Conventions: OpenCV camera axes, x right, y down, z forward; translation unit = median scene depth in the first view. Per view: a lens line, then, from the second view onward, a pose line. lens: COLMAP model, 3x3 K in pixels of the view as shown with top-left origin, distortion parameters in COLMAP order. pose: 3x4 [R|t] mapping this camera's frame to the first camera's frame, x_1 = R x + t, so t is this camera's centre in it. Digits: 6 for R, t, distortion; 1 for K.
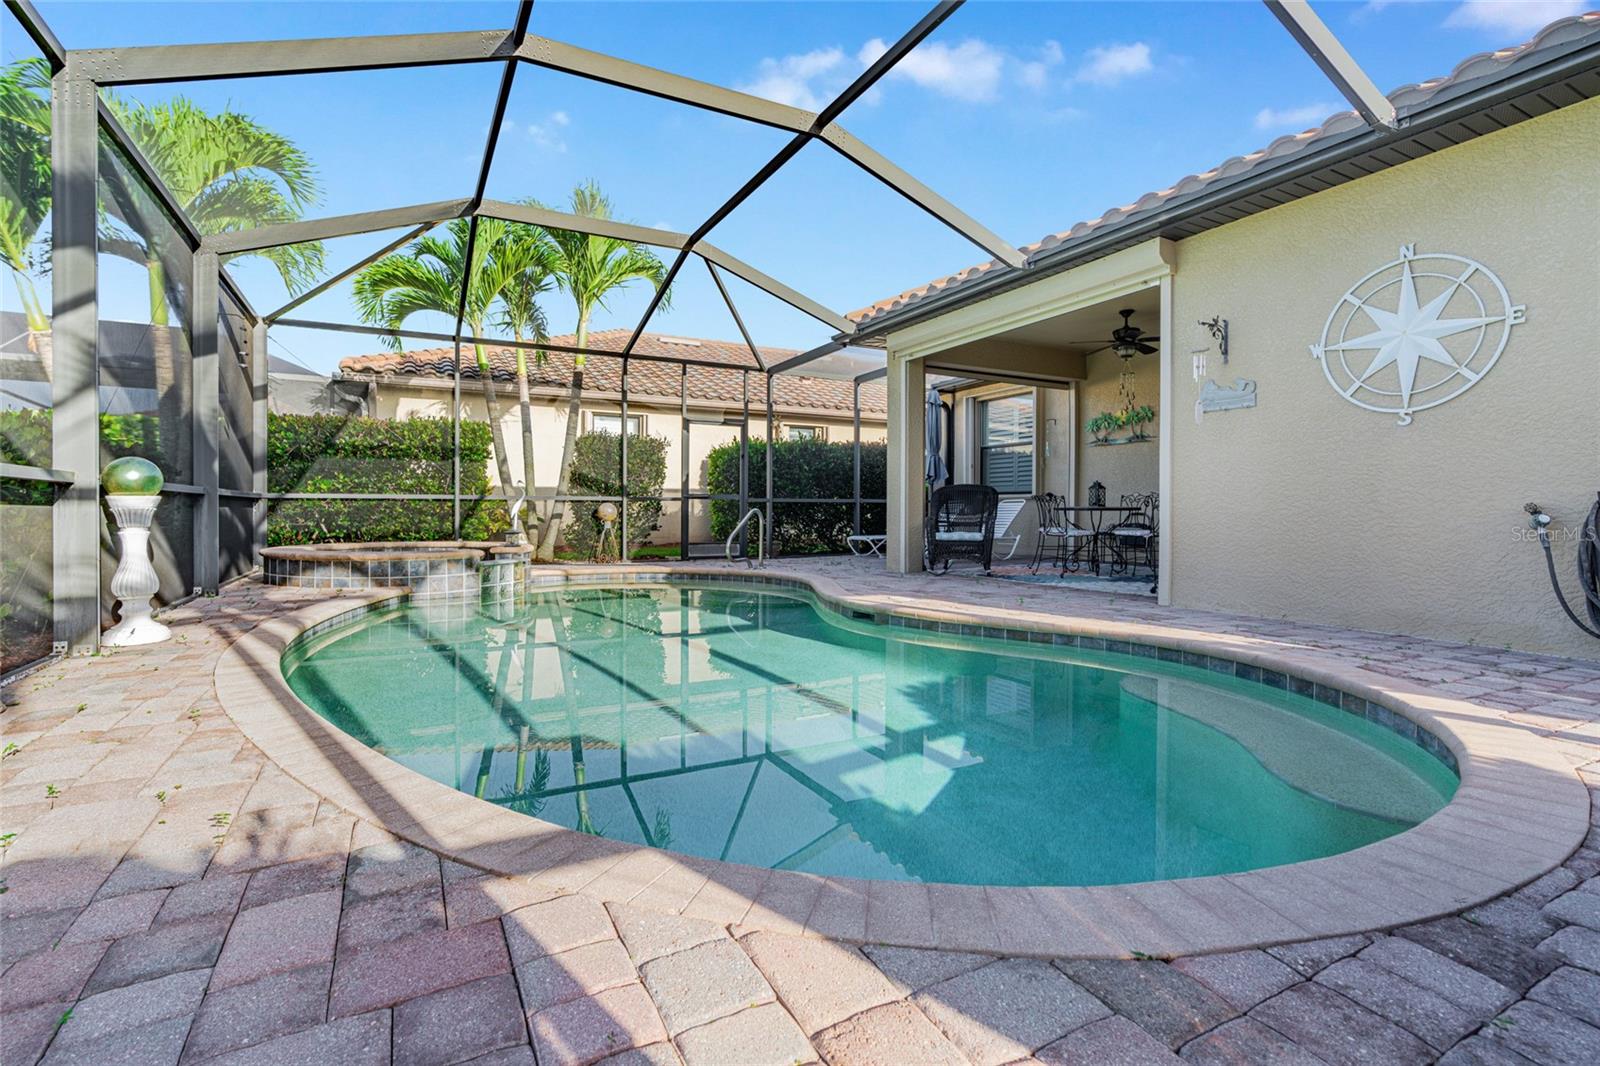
lens RADIAL K [[728.3, 0, 762.3], [0, 728.3, 511.6], [0, 0, 1]] dist [-0.010238, -0.000594]
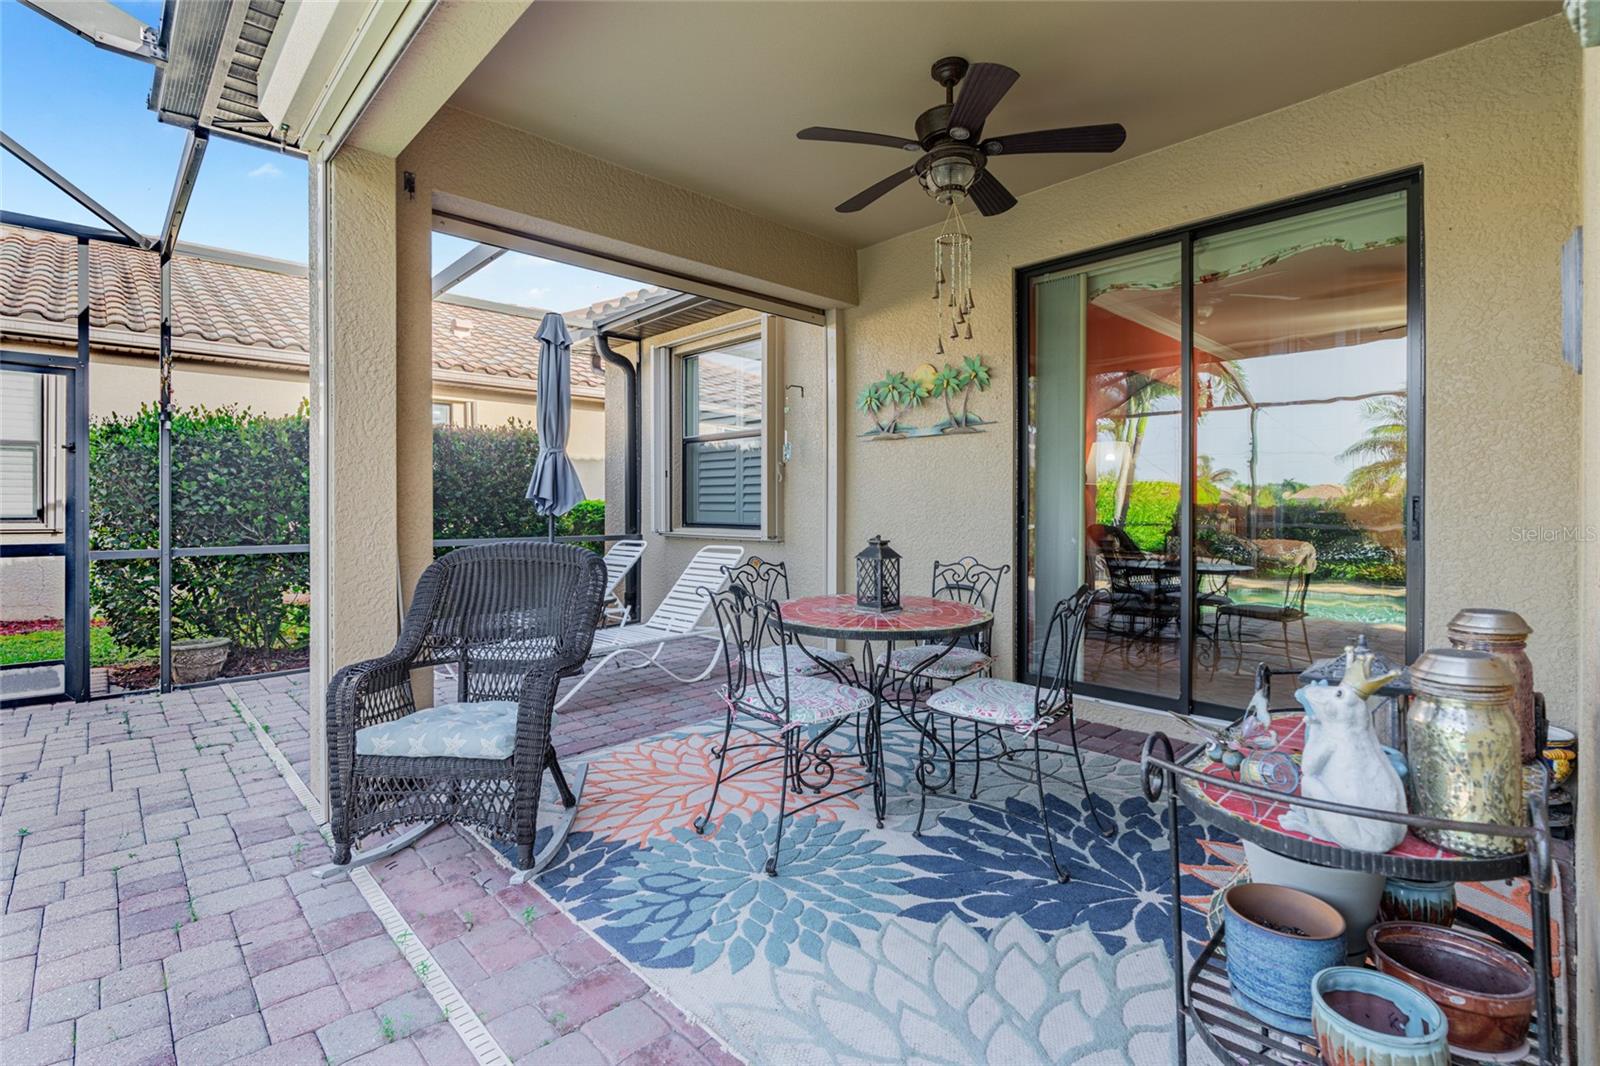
lens RADIAL K [[728.3, 0, 765.6], [0, 728.3, 500.2], [0, 0, 1]] dist [-0.010238, -0.000594]
pose [[0.961831, -0.003461, 0.273622, 0.270614], [0.004611, 0.999983, -0.003559, -0.051928], [-0.273605, 0.004685, 0.961831, 0.587061]]
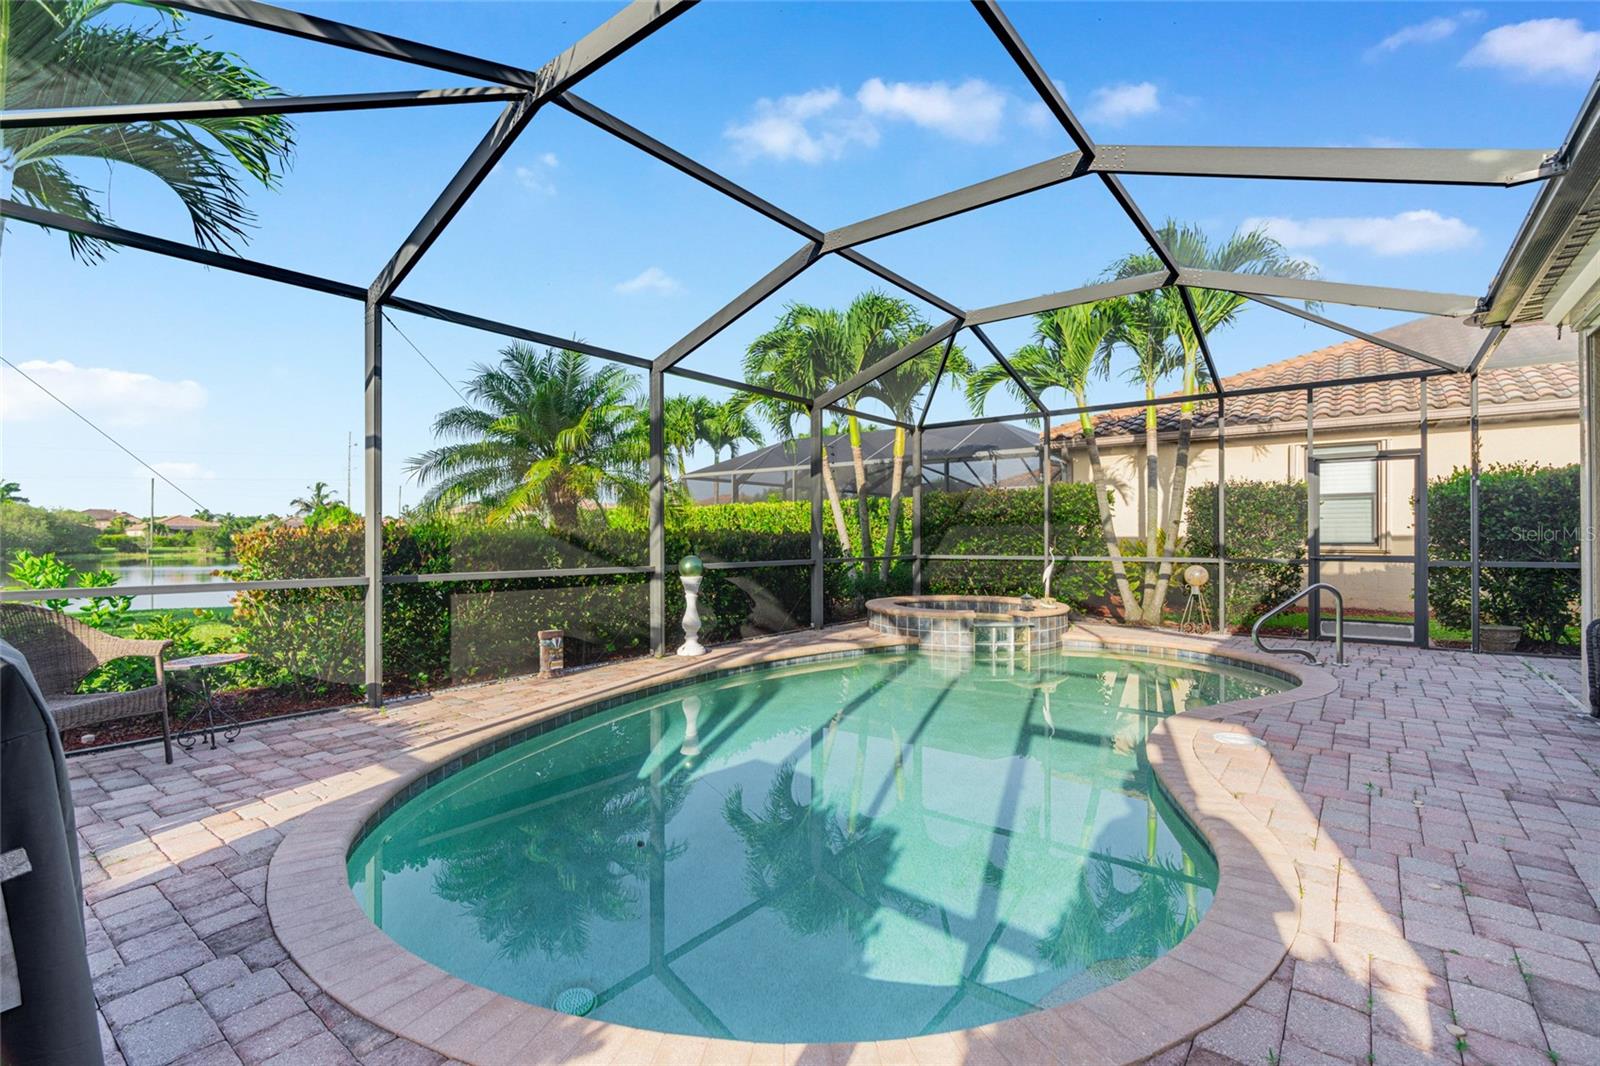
lens RADIAL K [[728.3, 0, 798.4], [0, 728.3, 538.2], [0, 0, 1]] dist [-0.010238, -0.000594]
pose [[0.421721, -0.003490, -0.906719, 0.406213], [0.004045, 0.999990, -0.001968, -0.048369], [0.906716, -0.002838, 0.421731, 0.189289]]
